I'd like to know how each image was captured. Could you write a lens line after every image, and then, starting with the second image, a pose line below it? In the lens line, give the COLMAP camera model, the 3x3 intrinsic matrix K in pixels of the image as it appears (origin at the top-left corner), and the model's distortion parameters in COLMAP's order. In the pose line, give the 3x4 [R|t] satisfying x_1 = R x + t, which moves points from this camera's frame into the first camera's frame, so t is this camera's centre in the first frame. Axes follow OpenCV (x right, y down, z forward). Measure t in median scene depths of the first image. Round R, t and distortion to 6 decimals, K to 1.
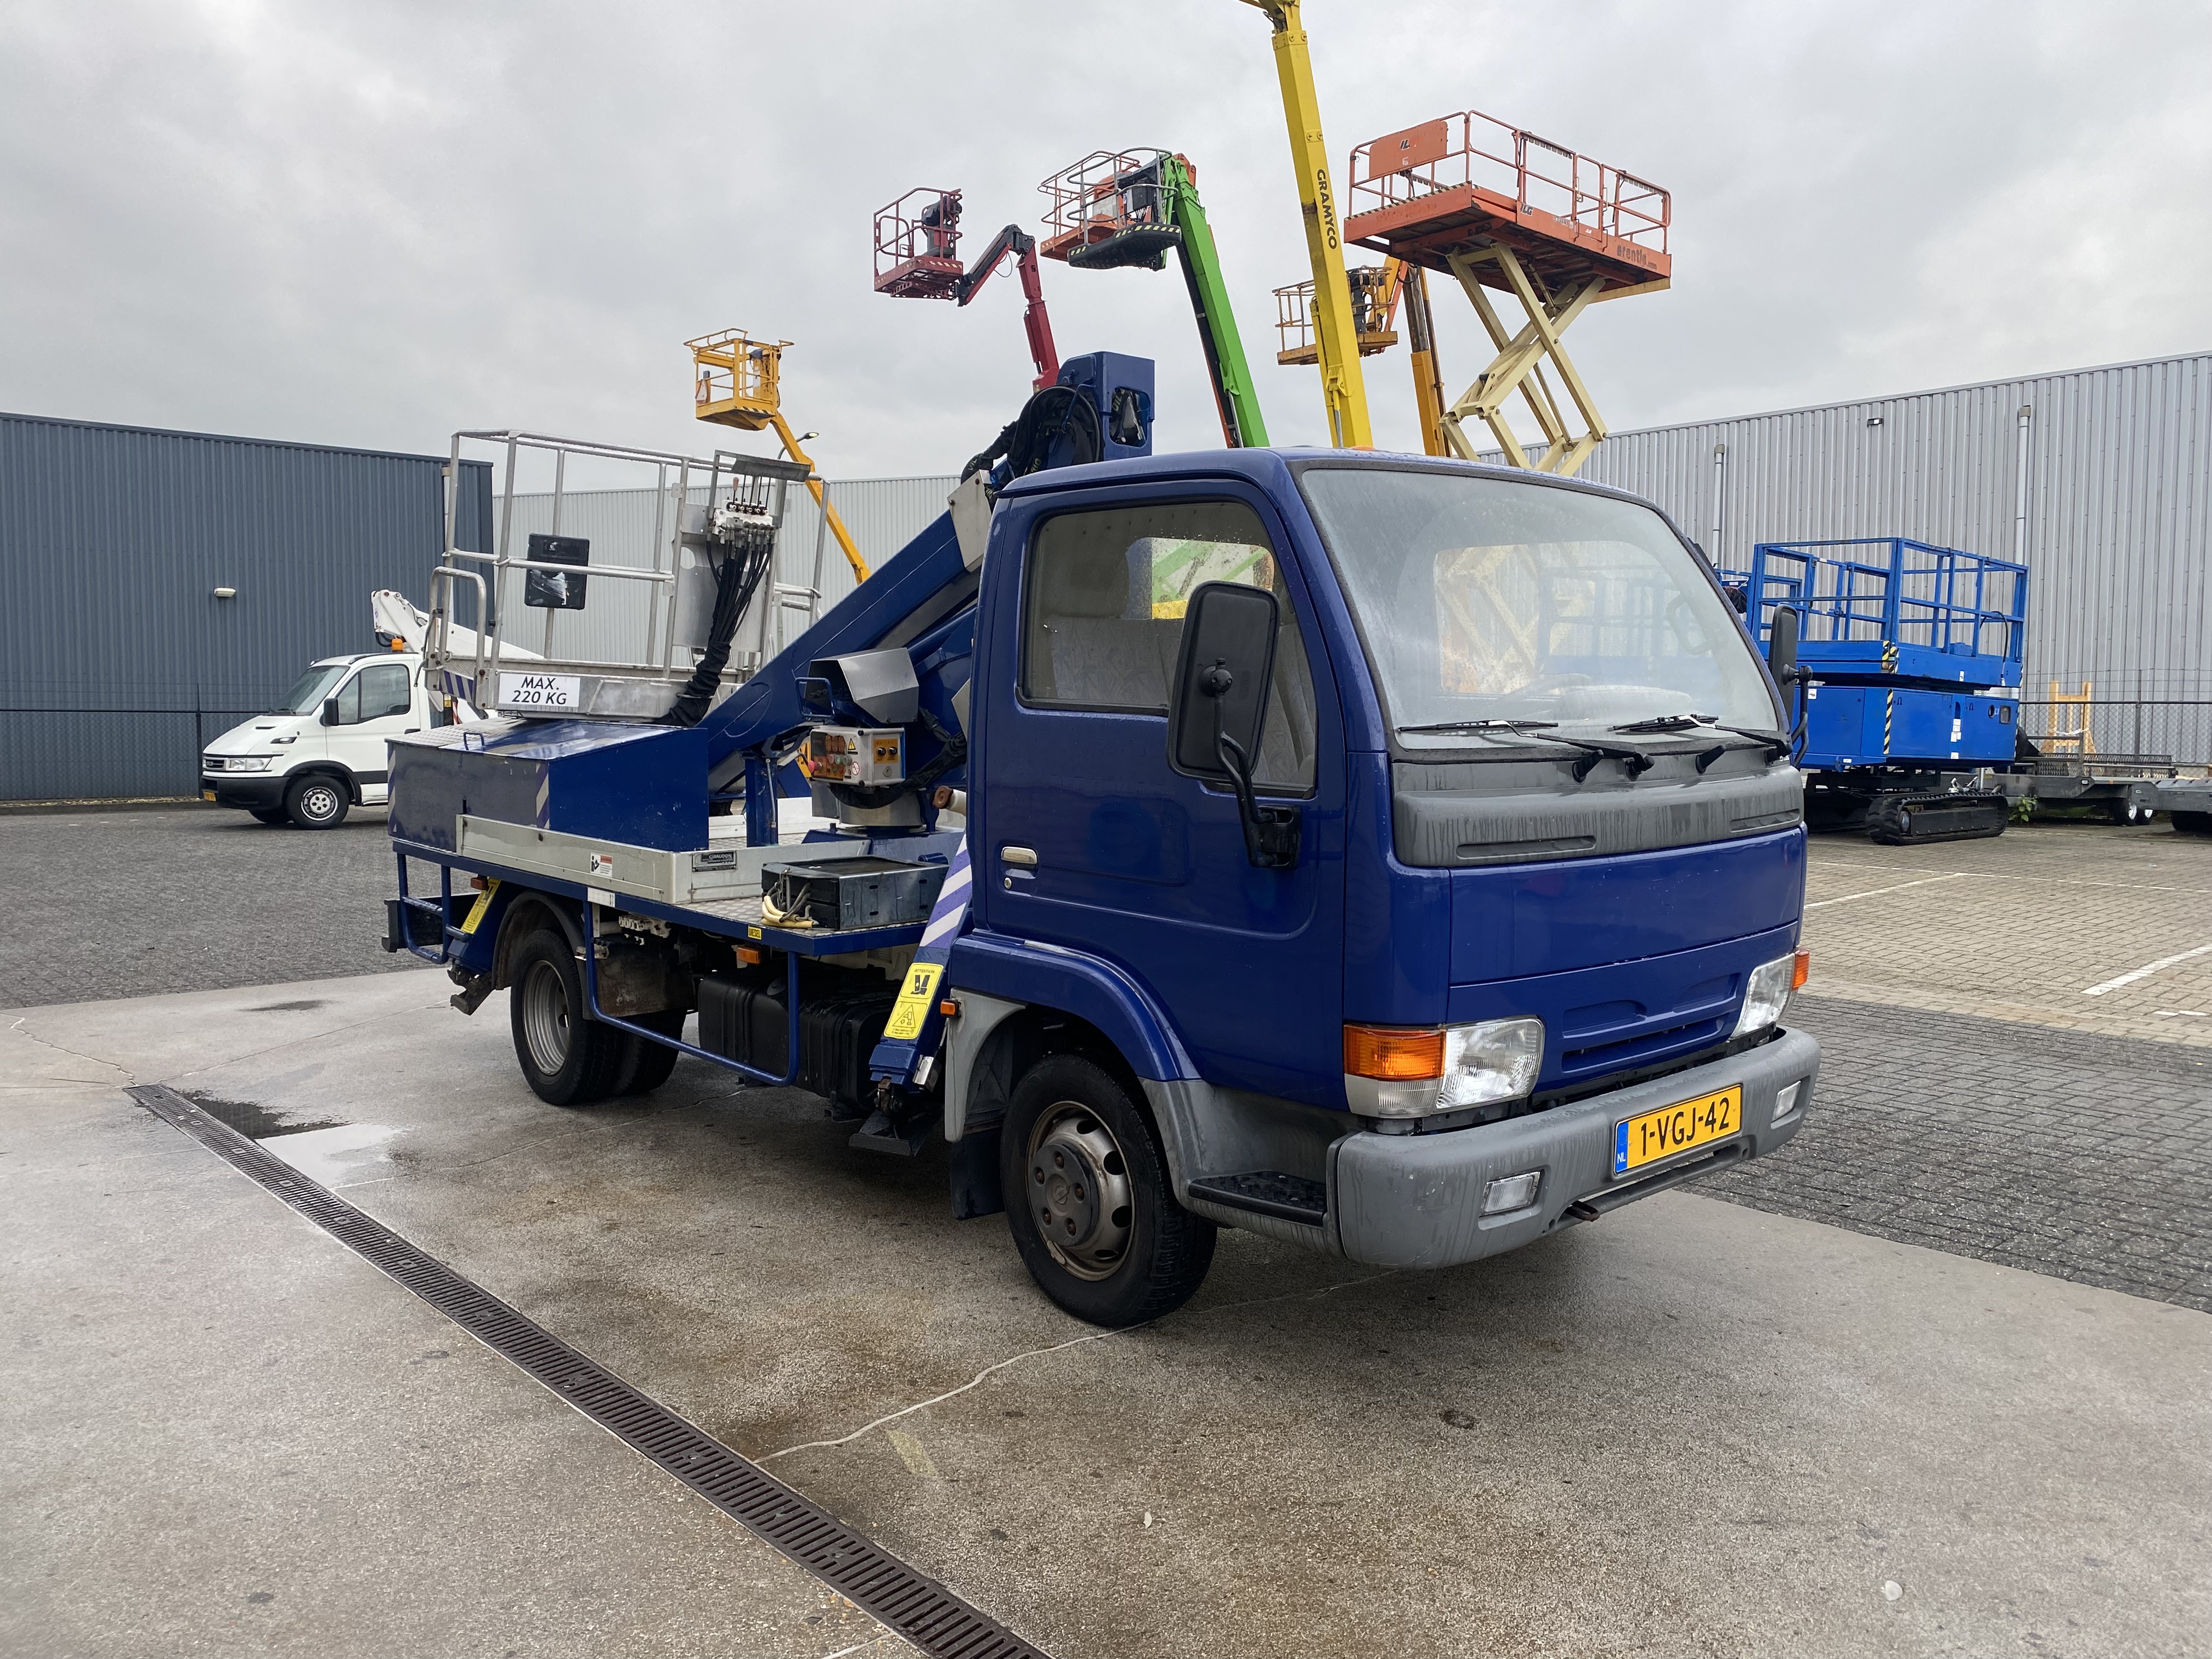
lens RADIAL K [[1686.0, 0, 1116.1], [0, 1686.0, 817.0], [0, 0, 1]] dist [0.011708, 0.001834]
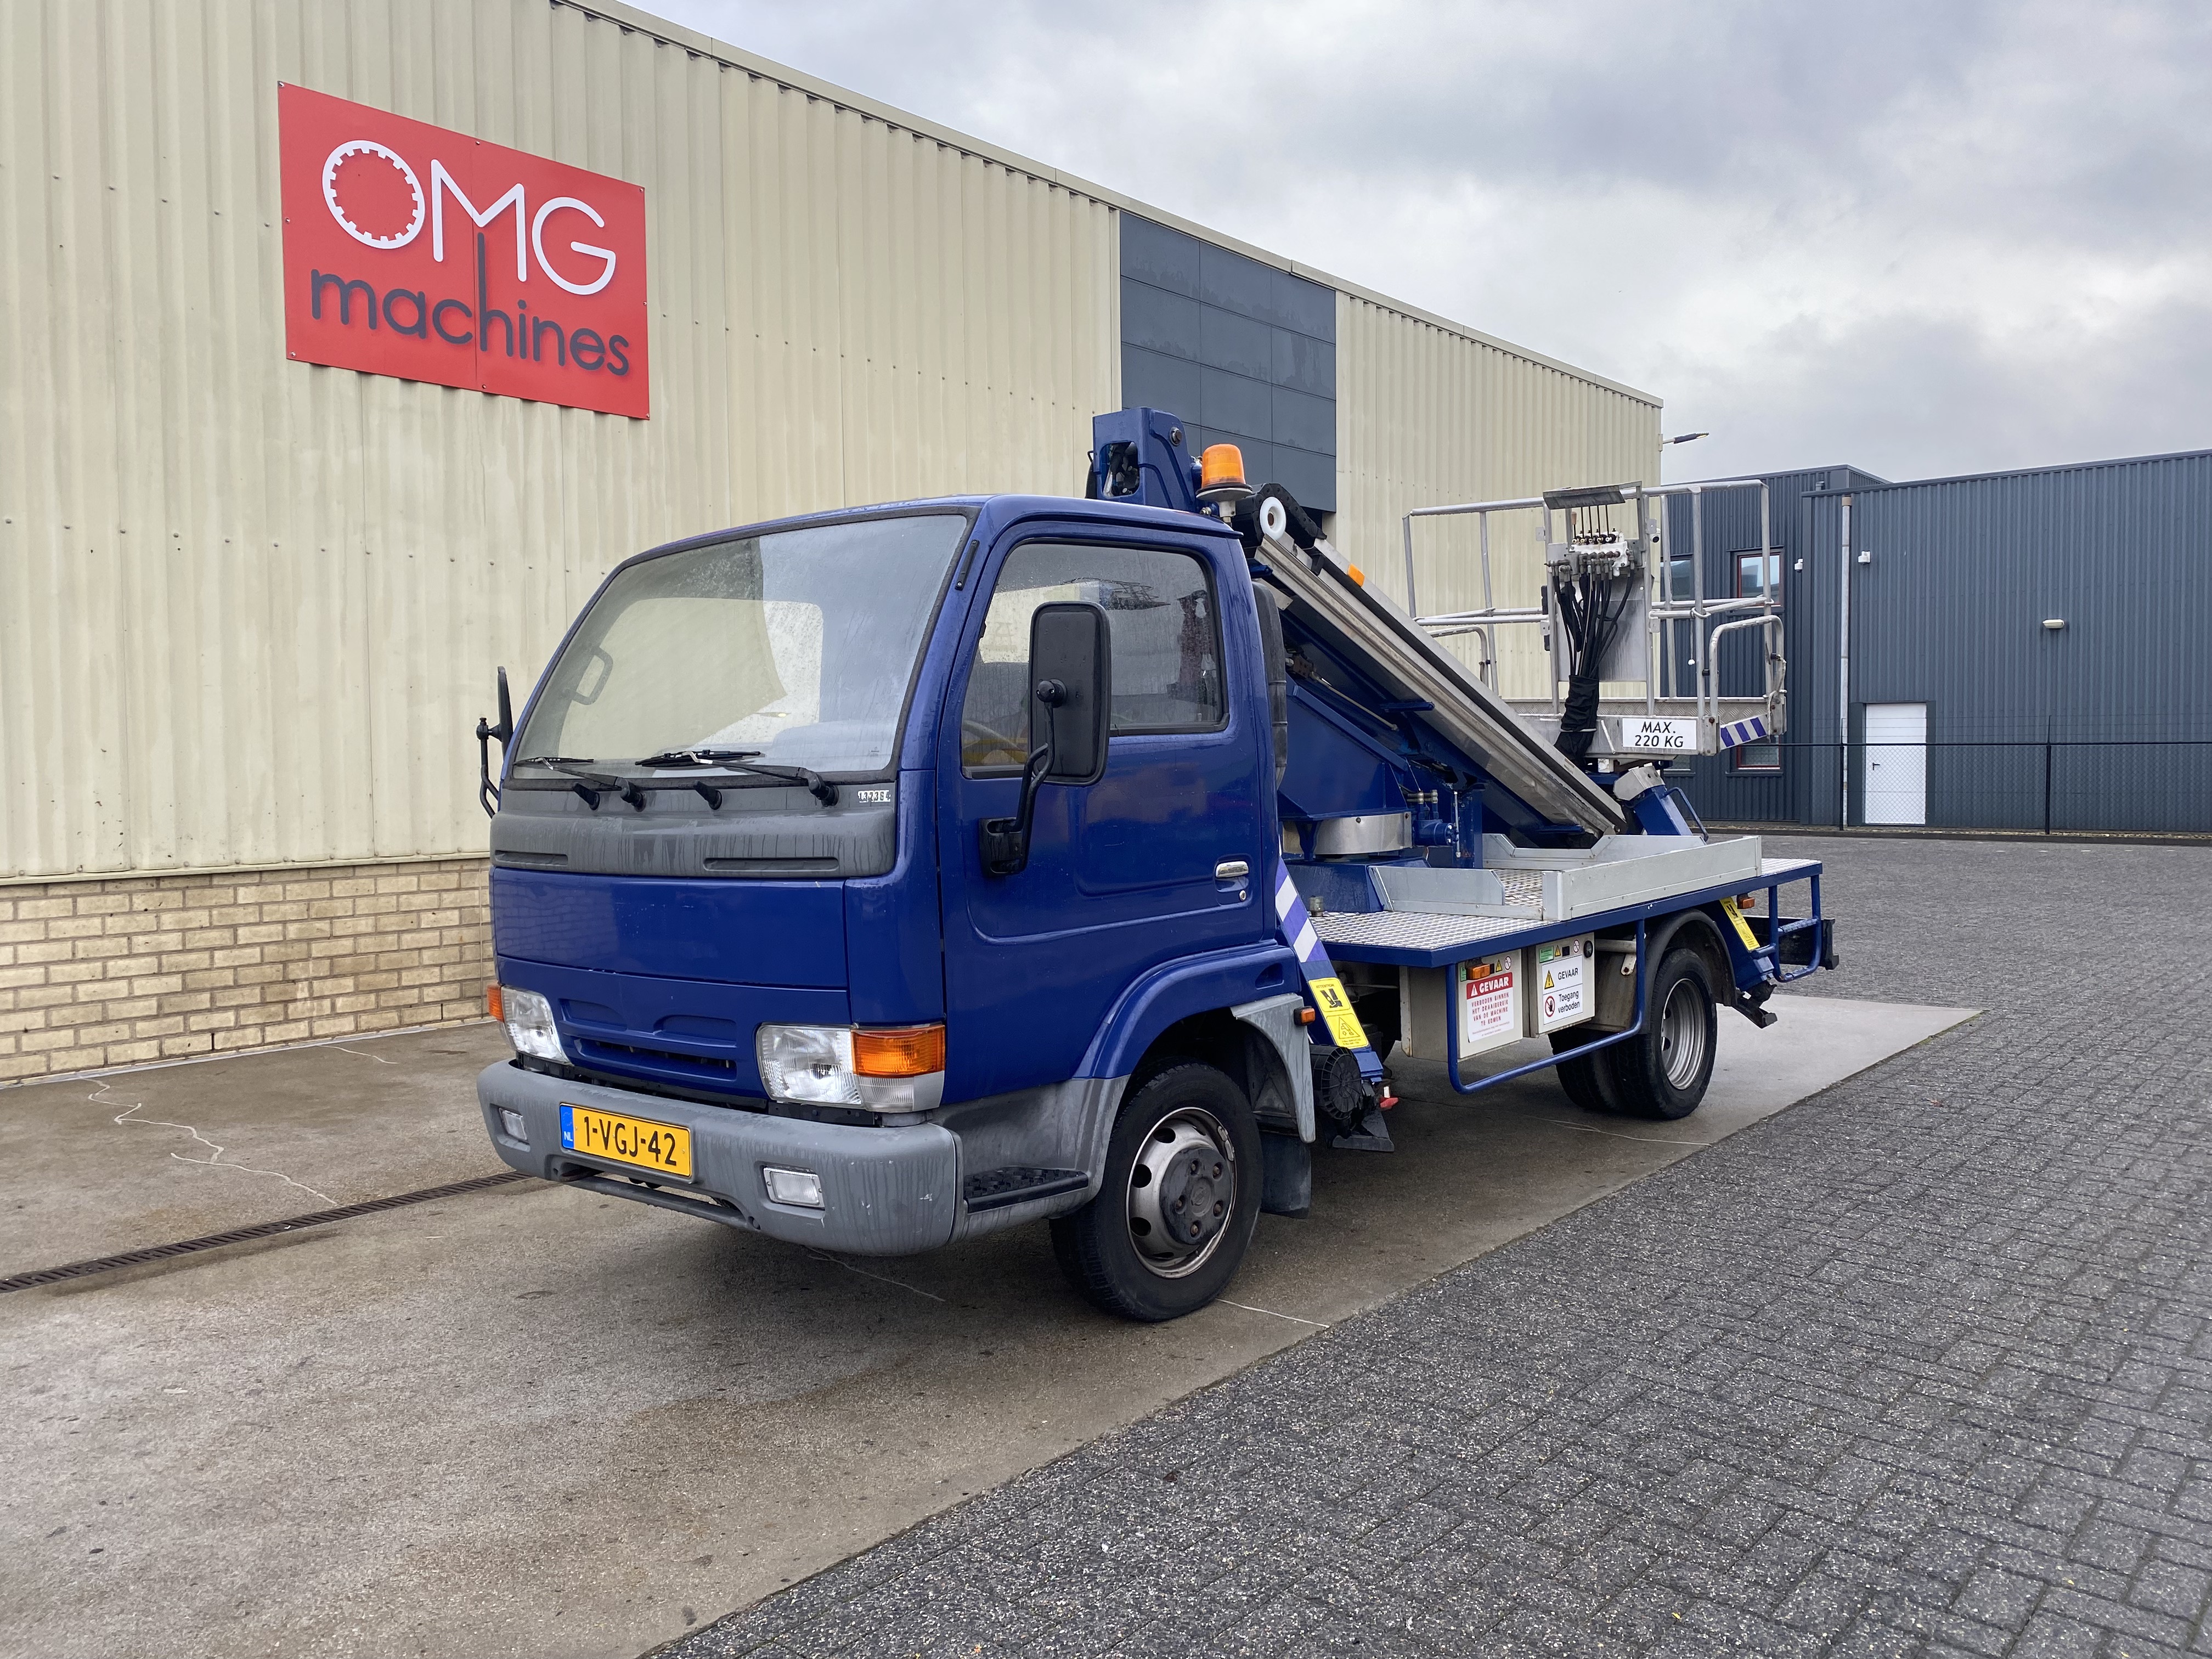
lens RADIAL K [[1686.0, 0, 1111.9], [0, 1686.0, 816.4], [0, 0, 1]] dist [0.011708, 0.001834]
pose [[0.129763, 0.030908, -0.991063, 0.398637], [-0.049295, 0.998479, 0.024685, -0.016834], [0.990319, 0.045652, 0.131089, 0.324551]]
